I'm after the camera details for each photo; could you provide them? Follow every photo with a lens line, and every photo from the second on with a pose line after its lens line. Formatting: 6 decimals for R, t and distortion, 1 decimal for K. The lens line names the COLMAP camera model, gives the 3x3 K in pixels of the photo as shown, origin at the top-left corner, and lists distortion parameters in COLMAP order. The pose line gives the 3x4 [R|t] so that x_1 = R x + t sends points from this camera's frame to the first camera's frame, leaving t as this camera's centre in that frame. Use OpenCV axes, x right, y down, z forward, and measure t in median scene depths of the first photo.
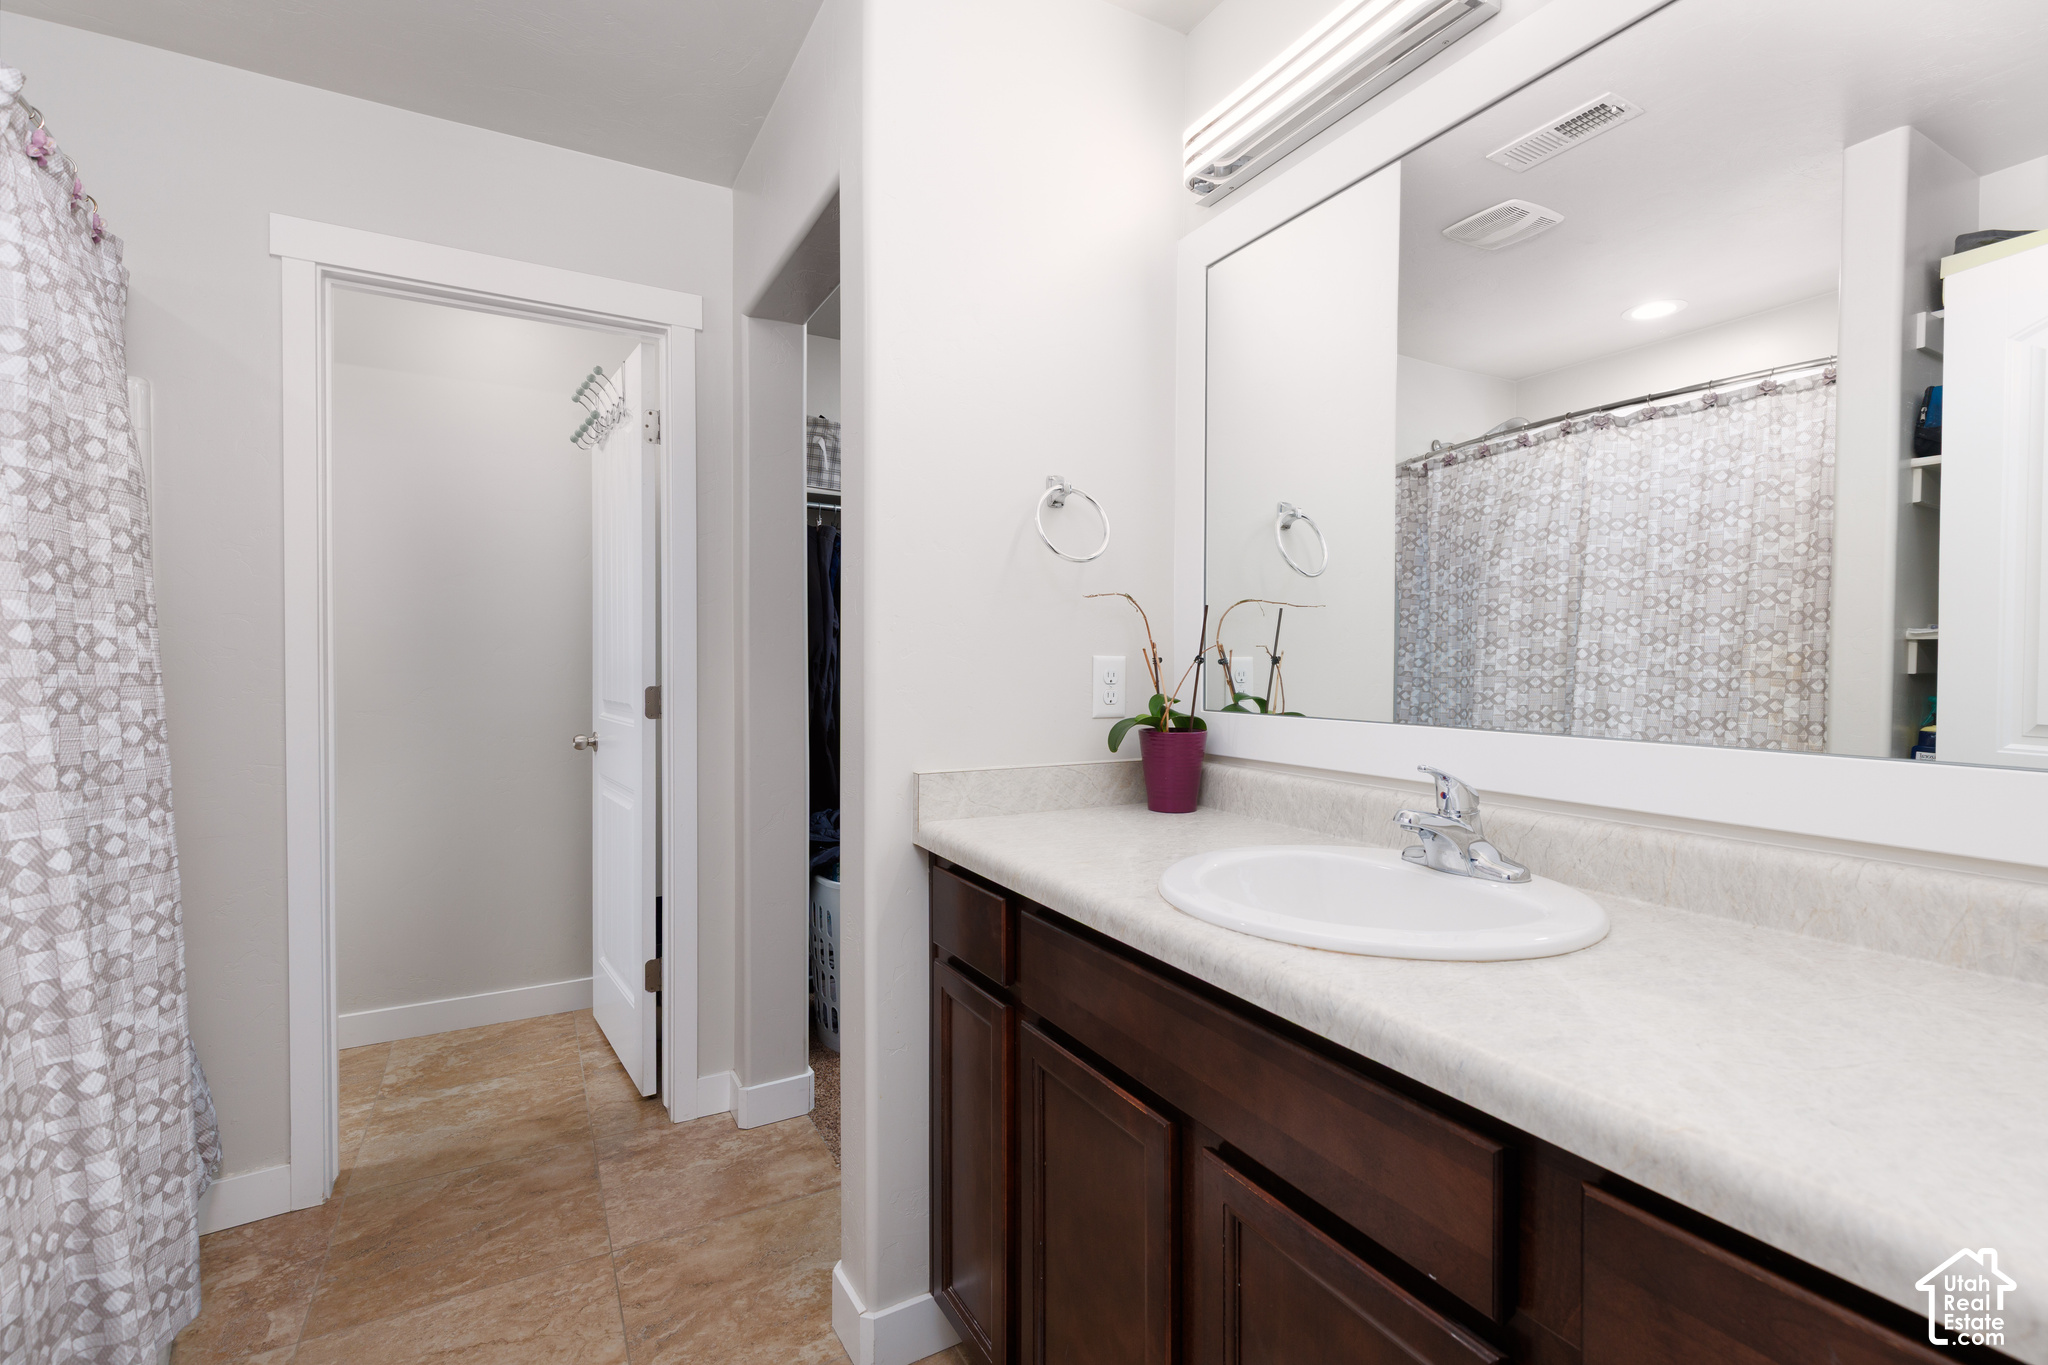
lens RADIAL K [[921.8, 0, 1024.0], [0, 921.8, 682.5], [0, 0, 1]] dist [-0.000212, 0.000045]
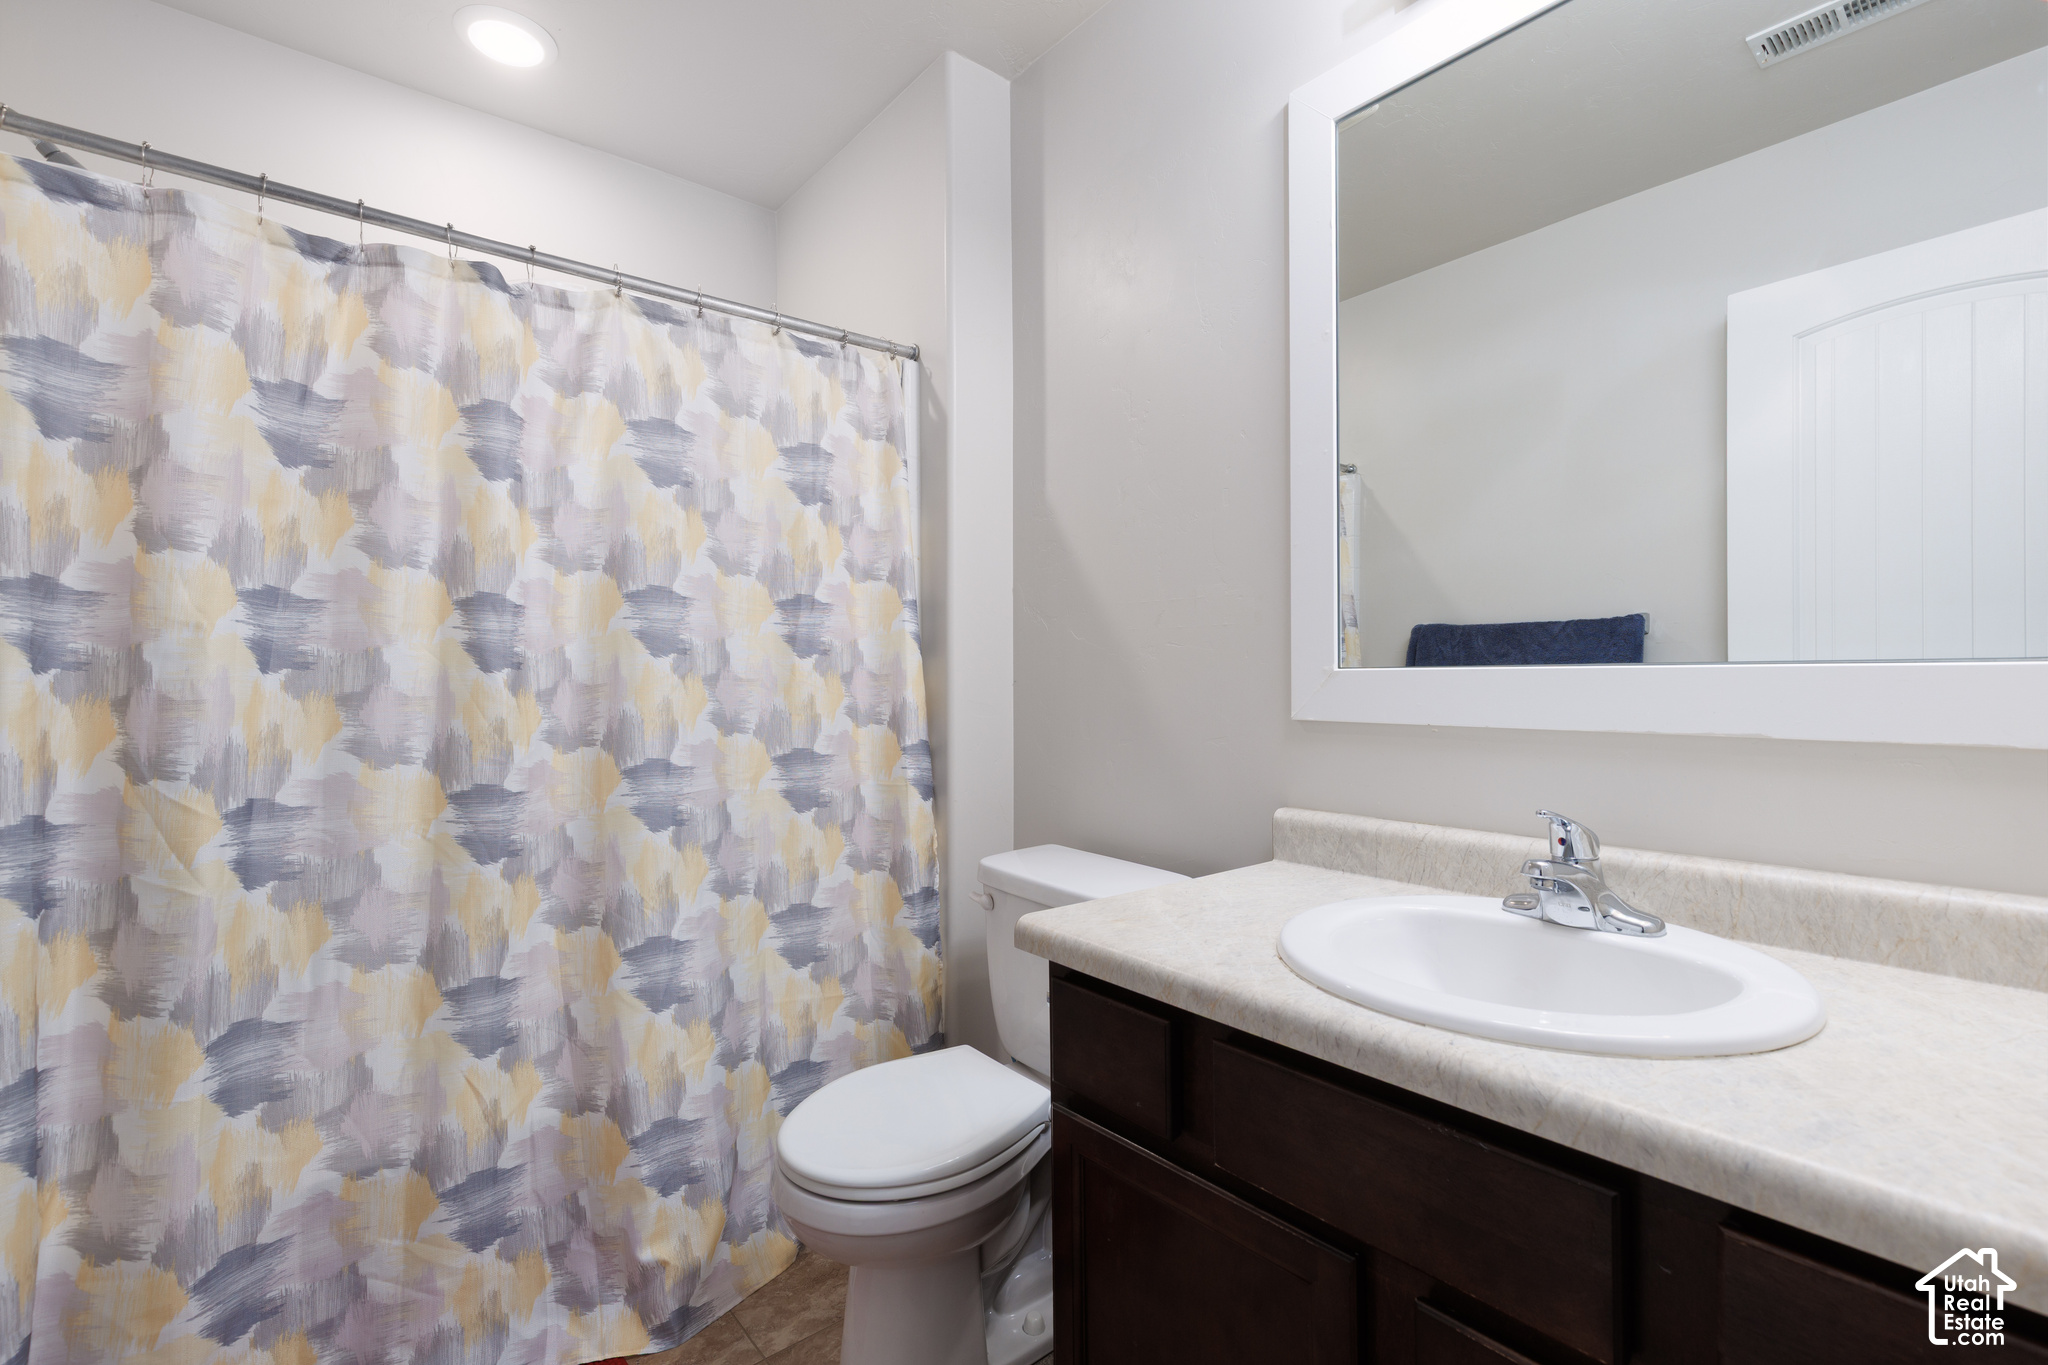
lens RADIAL K [[921.8, 0, 1024.0], [0, 921.8, 682.5], [0, 0, 1]] dist [-0.000212, 0.000045]
pose [[0.984255, -0.017549, 0.175883, -0.259792], [0.020514, 0.999676, -0.015054, -0.038859], [-0.175562, 0.018425, 0.984296, 0.174338]]
